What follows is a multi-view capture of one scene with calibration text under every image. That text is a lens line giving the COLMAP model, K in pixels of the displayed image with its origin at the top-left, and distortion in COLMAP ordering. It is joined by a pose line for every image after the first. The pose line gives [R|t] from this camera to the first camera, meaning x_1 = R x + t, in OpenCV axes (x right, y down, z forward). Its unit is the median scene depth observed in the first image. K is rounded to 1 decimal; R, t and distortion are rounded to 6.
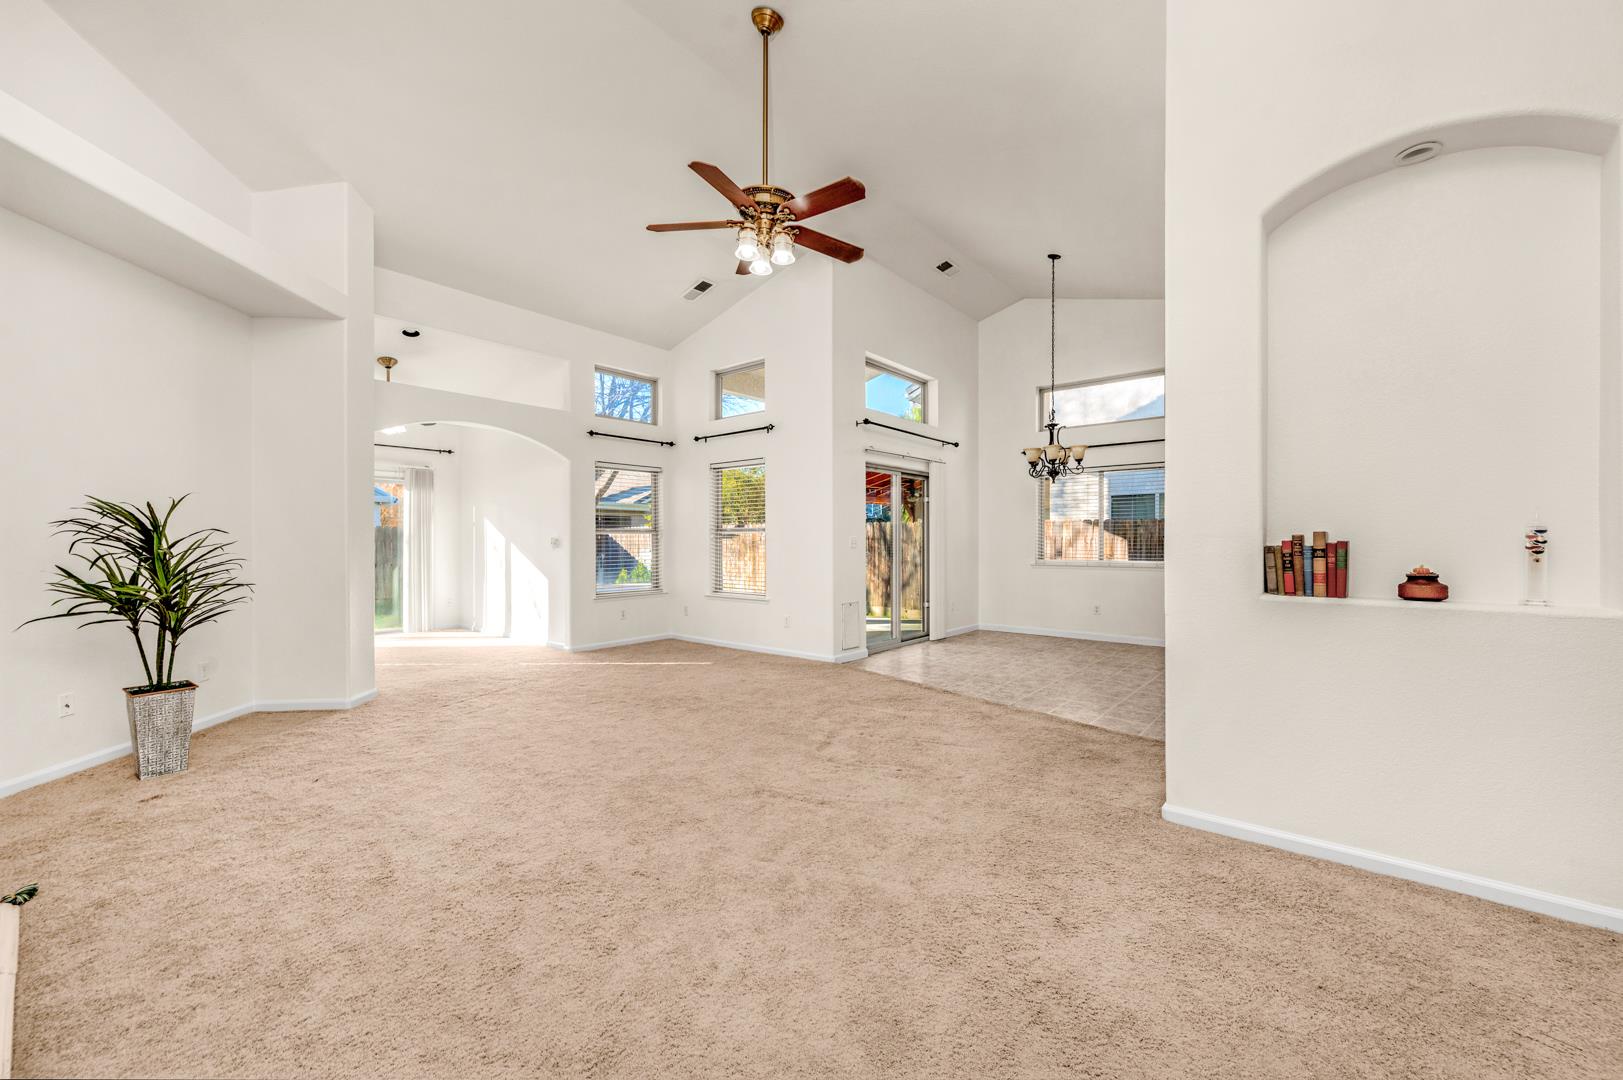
lens RADIAL K [[626.8, 0, 824.5], [0, 626.8, 544.0], [0, 0, 1]] dist [0.000061, -0.000103]
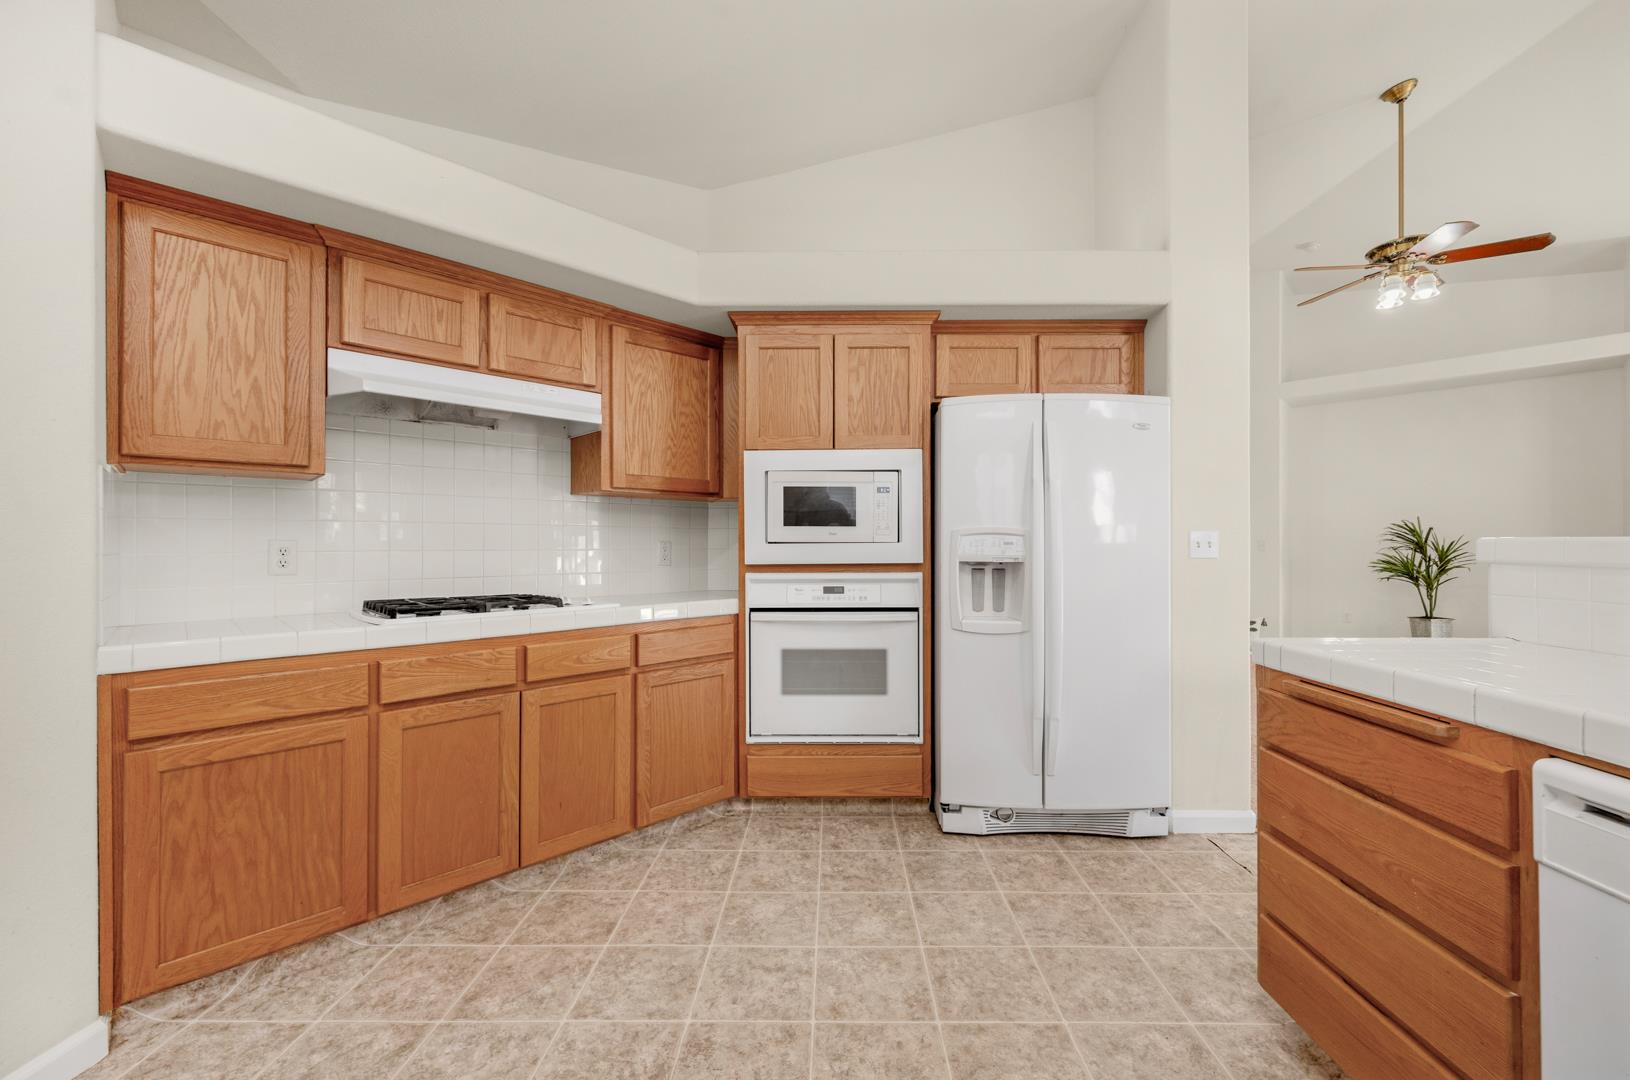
lens RADIAL K [[651.9, 0, 852.5], [0, 651.9, 537.1], [0, 0, 1]] dist [-0.000817, 0.000096]
pose [[-0.773776, -0.004293, -0.633445, 1.704061], [-0.004084, 0.999990, -0.001788, -0.007665], [0.633446, 0.001203, -0.773786, 1.454375]]
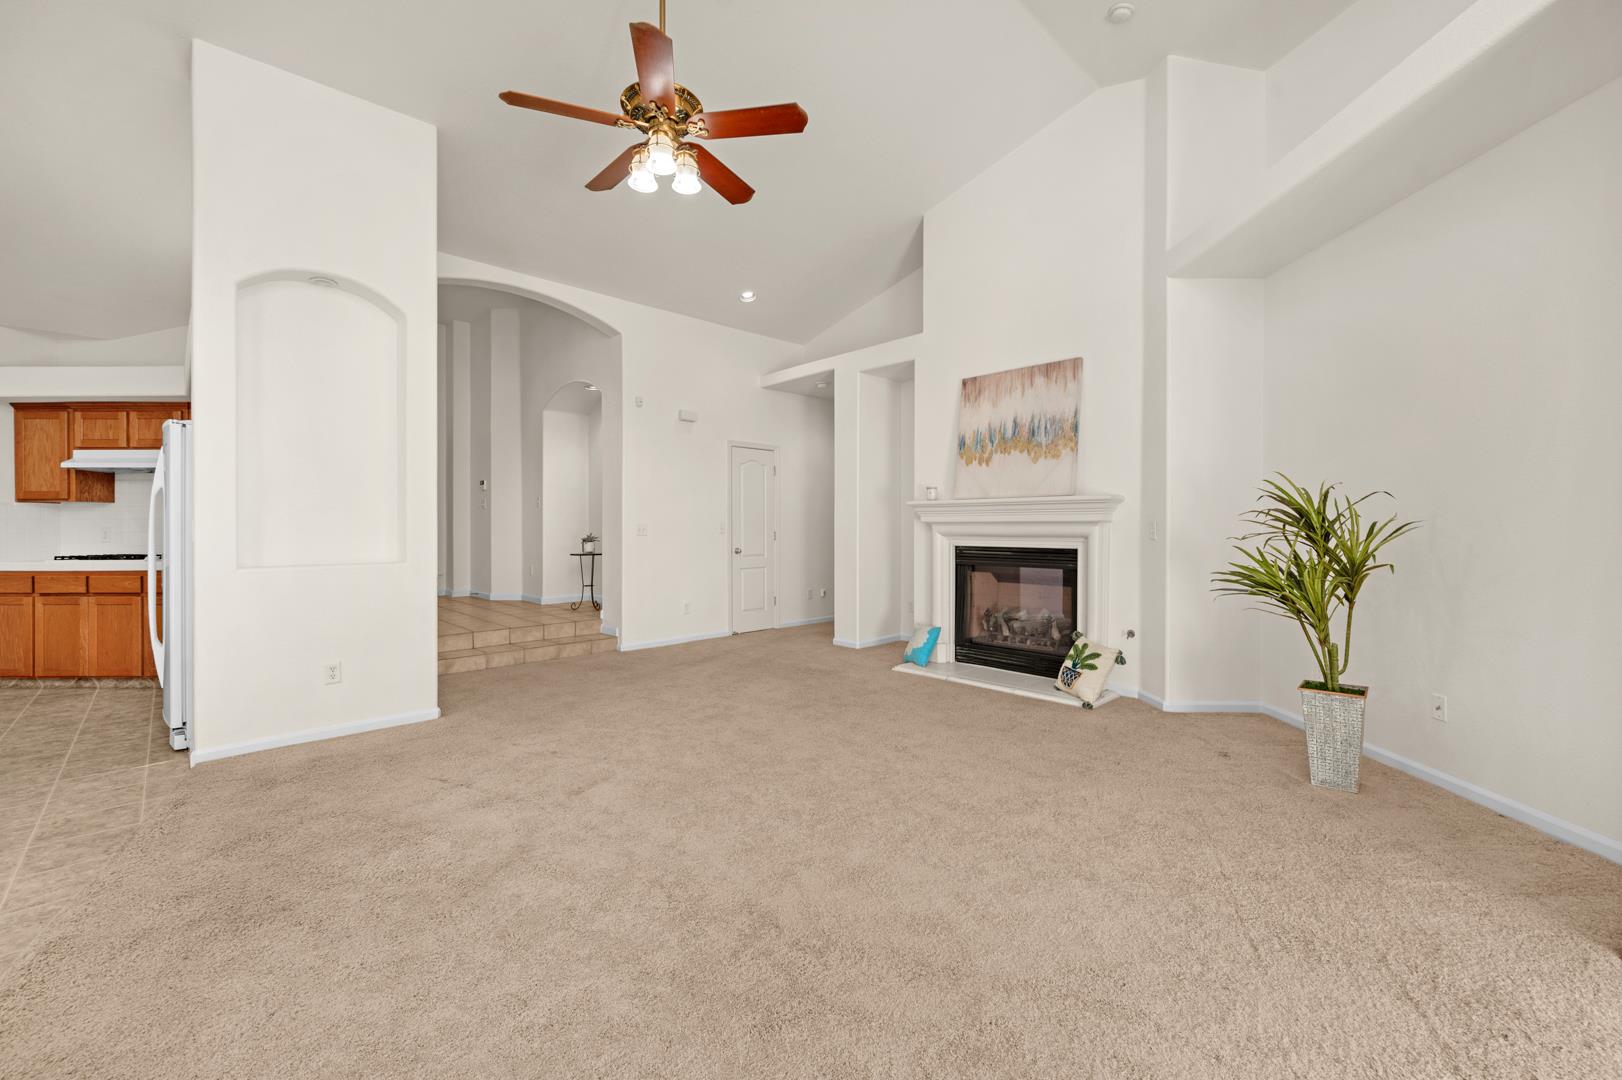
lens RADIAL K [[673.0, 0, 815.8], [0, 673.0, 528.6], [0, 0, 1]] dist [-0.010749, -0.000107]
pose [[-0.992702, 0.002759, 0.120560, -0.443122], [0.003832, 0.999955, 0.008663, -0.009384], [-0.120530, 0.009061, -0.992668, 2.064548]]
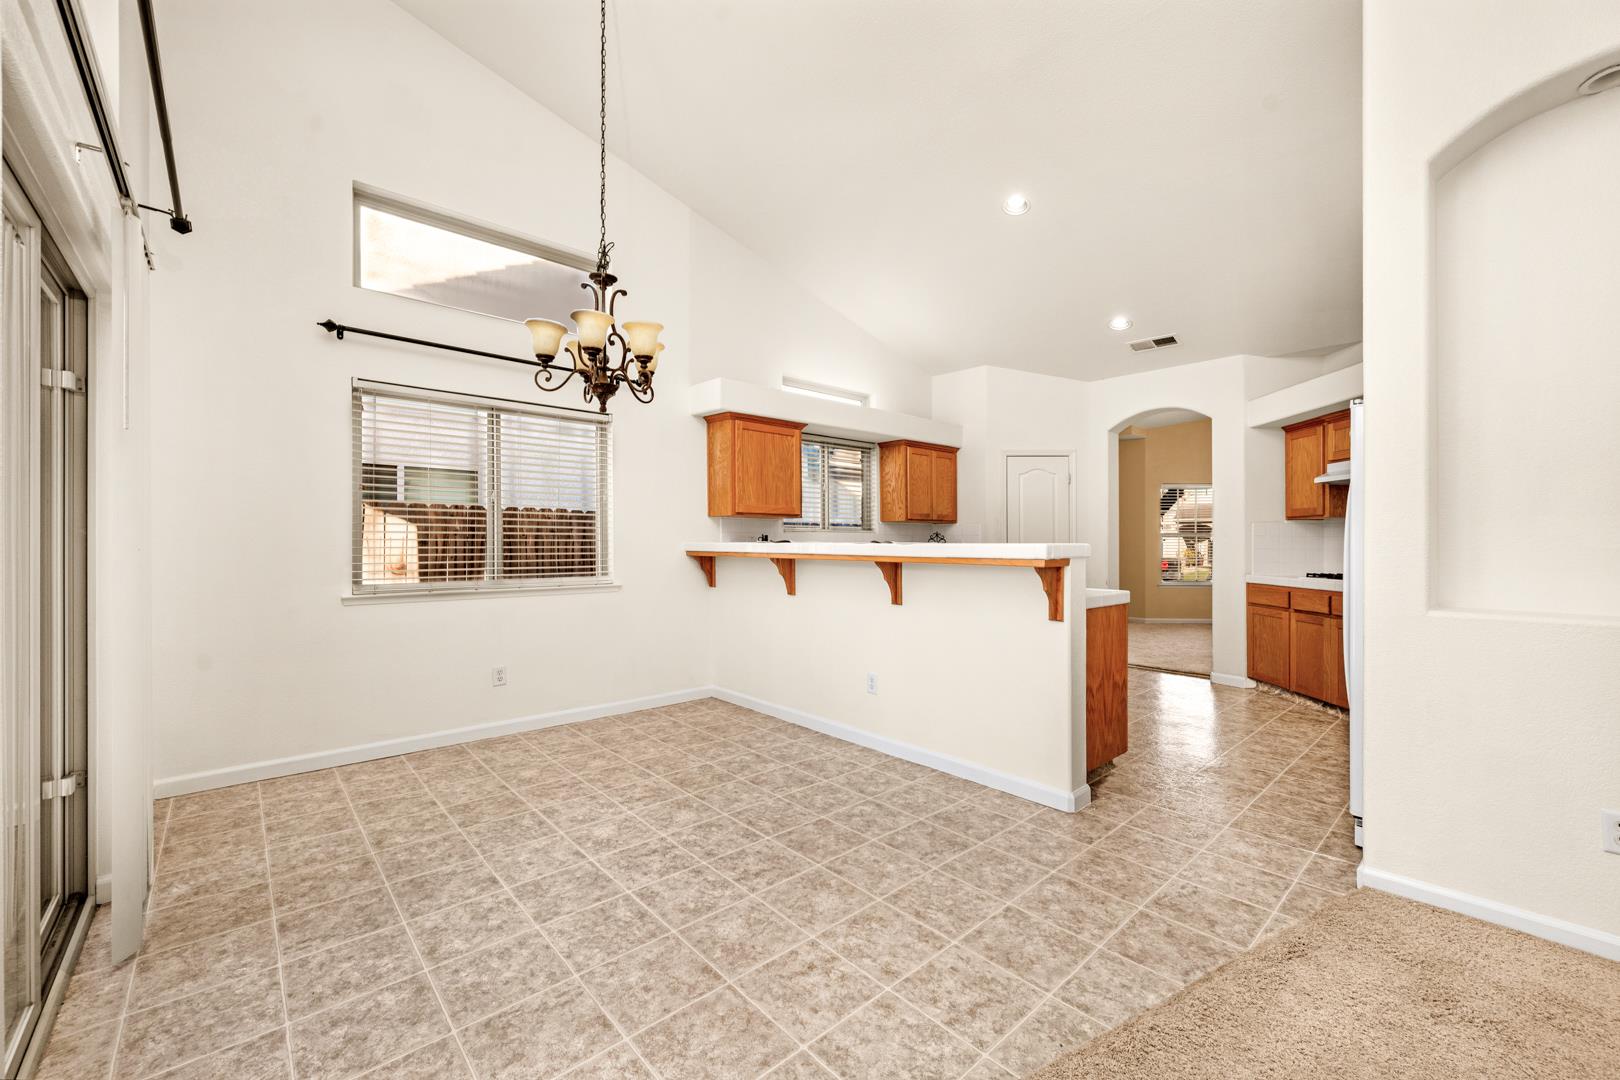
lens RADIAL K [[642.5, 0, 818.2], [0, 642.5, 541.0], [0, 0, 1]] dist [0.000049, 0.000137]
pose [[0.146085, 0.004876, 0.989260, -0.099195], [0.003151, 0.999980, -0.005394, -0.008535], [-0.989267, 0.003905, 0.146067, 1.622135]]
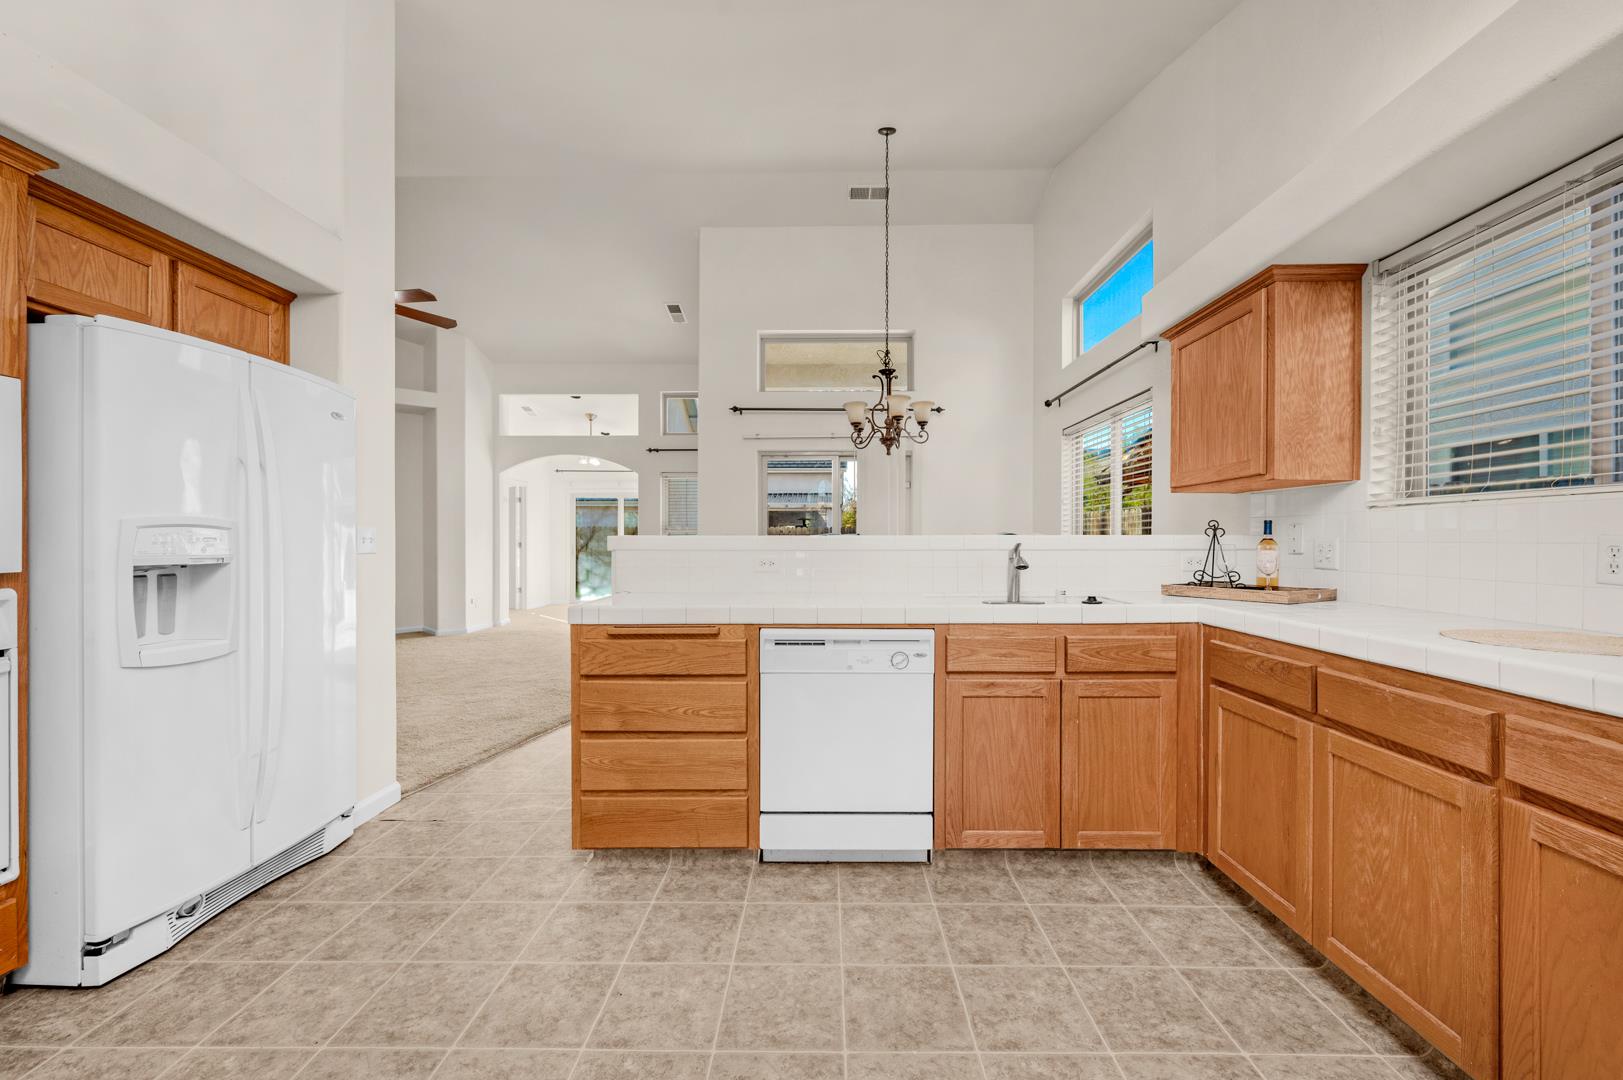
lens RADIAL K [[655.5, 0, 801.2], [0, 655.5, 537.9], [0, 0, 1]] dist [0.001493, 0.000013]
pose [[0.602678, -0.000422, -0.797984, 1.872623], [-0.004774, 0.999980, -0.004135, -0.002961], [0.797970, 0.006301, 0.602664, 0.999170]]
